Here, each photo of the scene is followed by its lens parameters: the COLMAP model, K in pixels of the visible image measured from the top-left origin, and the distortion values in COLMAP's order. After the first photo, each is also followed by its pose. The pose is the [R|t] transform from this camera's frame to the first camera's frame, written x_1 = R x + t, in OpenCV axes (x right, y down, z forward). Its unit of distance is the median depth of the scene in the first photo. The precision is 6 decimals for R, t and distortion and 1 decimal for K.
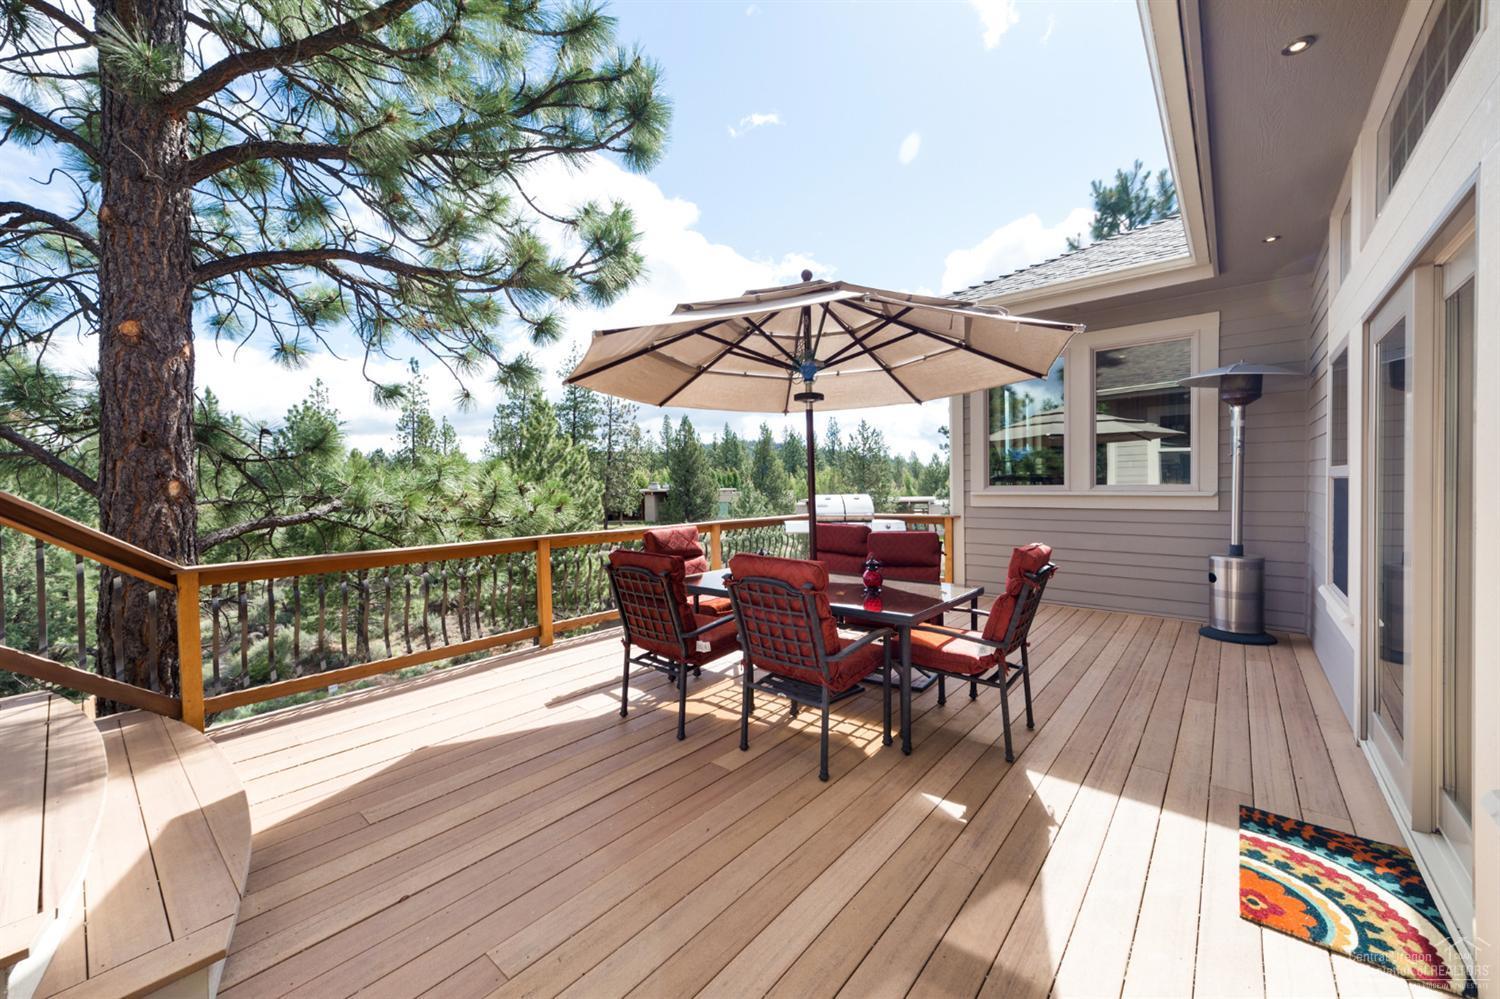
lens RADIAL K [[575.8, 0, 752.9], [0, 575.8, 494.8], [0, 0, 1]] dist [0.002540, 0.000196]
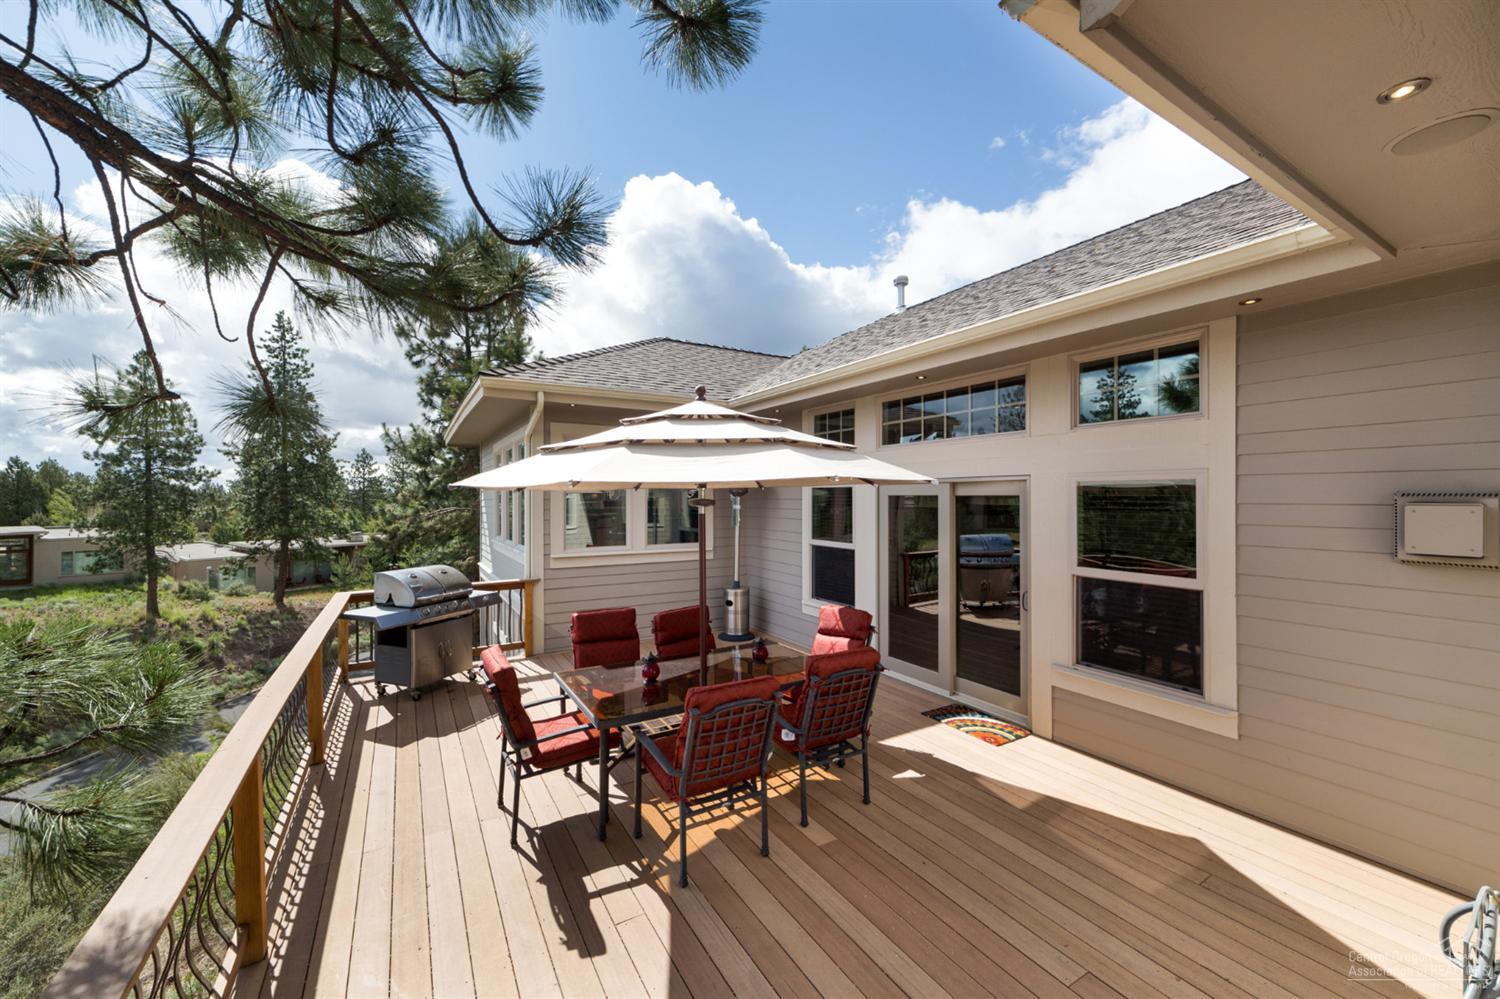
lens RADIAL K [[575.8, 0, 752.8], [0, 575.8, 497.2], [0, 0, 1]] dist [0.002540, 0.000196]
pose [[0.326624, 0.009042, 0.945111, -1.273697], [0.012548, 0.999825, -0.013902, -0.233479], [-0.945071, 0.016400, 0.326453, 0.765342]]
